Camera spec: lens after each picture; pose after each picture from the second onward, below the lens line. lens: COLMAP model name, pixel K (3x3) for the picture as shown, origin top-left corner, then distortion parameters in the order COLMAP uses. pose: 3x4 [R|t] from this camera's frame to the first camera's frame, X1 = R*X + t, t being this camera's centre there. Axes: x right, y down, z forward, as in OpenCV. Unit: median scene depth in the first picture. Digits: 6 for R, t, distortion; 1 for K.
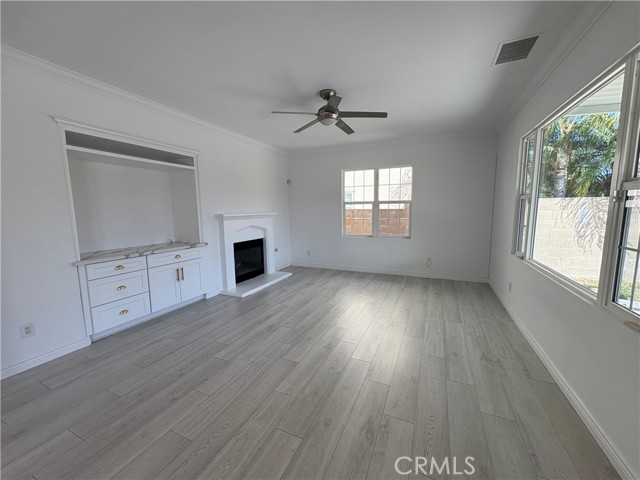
lens RADIAL K [[255.0, 0, 320.6], [0, 255.0, 239.9], [0, 0, 1]] dist [-0.002684, 0.000233]
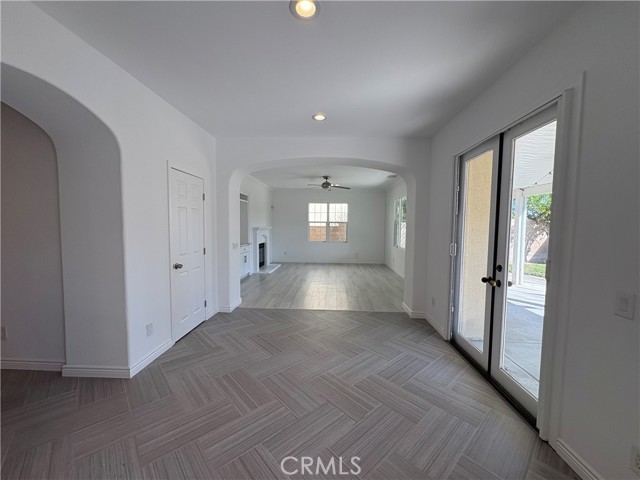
lens RADIAL K [[255.0, 0, 323.9], [0, 255.0, 238.6], [0, 0, 1]] dist [-0.002684, 0.000233]
pose [[0.927928, 0.003350, 0.372743, -0.669172], [0.021539, 0.997807, -0.062589, 0.107203], [-0.372135, 0.066107, 0.925821, -0.873480]]
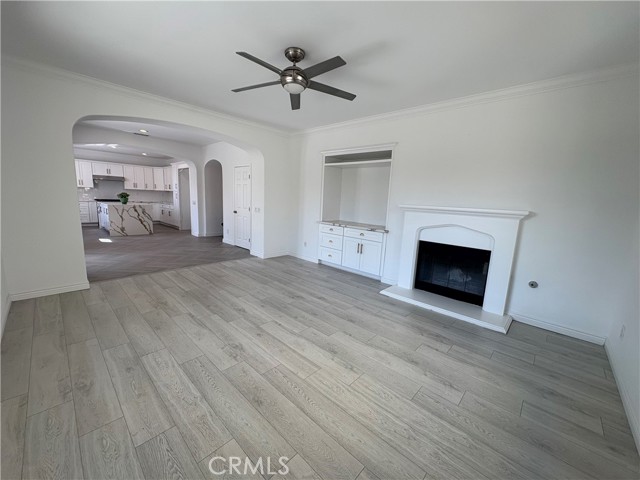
lens RADIAL K [[255.0, 0, 319.5], [0, 255.0, 239.8], [0, 0, 1]] dist [-0.002684, 0.000233]
pose [[-0.326234, 0.151332, -0.933097, 0.658980], [-0.155022, 0.965173, 0.210733, -0.135860], [0.932491, 0.213399, -0.291413, 1.102627]]
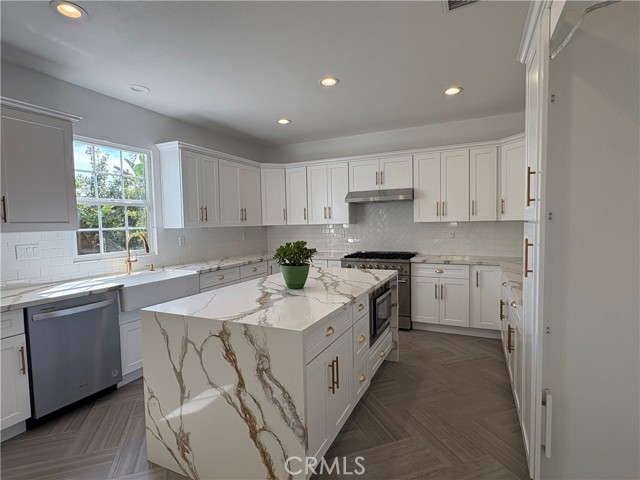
lens RADIAL K [[330.9, 0, 319.7], [0, 330.9, 242.8], [0, 0, 1]] dist [-0.004928, -0.000209]
pose [[-0.999409, 0.033721, 0.006627, -0.903576], [0.034362, 0.983541, 0.177390, 0.077665], [-0.000536, 0.177512, -0.984118, -0.496993]]
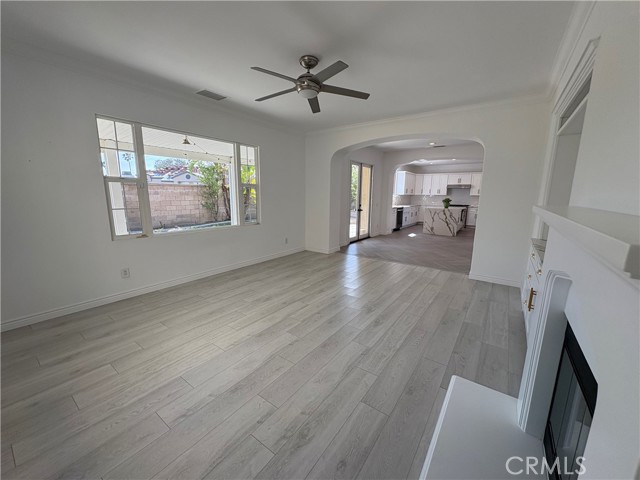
lens RADIAL K [[255.0, 0, 322.1], [0, 255.0, 239.8], [0, 0, 1]] dist [-0.002684, 0.000233]
pose [[-0.980487, -0.034427, 0.193545, -0.160276], [0.024189, 0.955936, 0.292578, -0.180864], [-0.195089, 0.291551, -0.936450, 1.530389]]
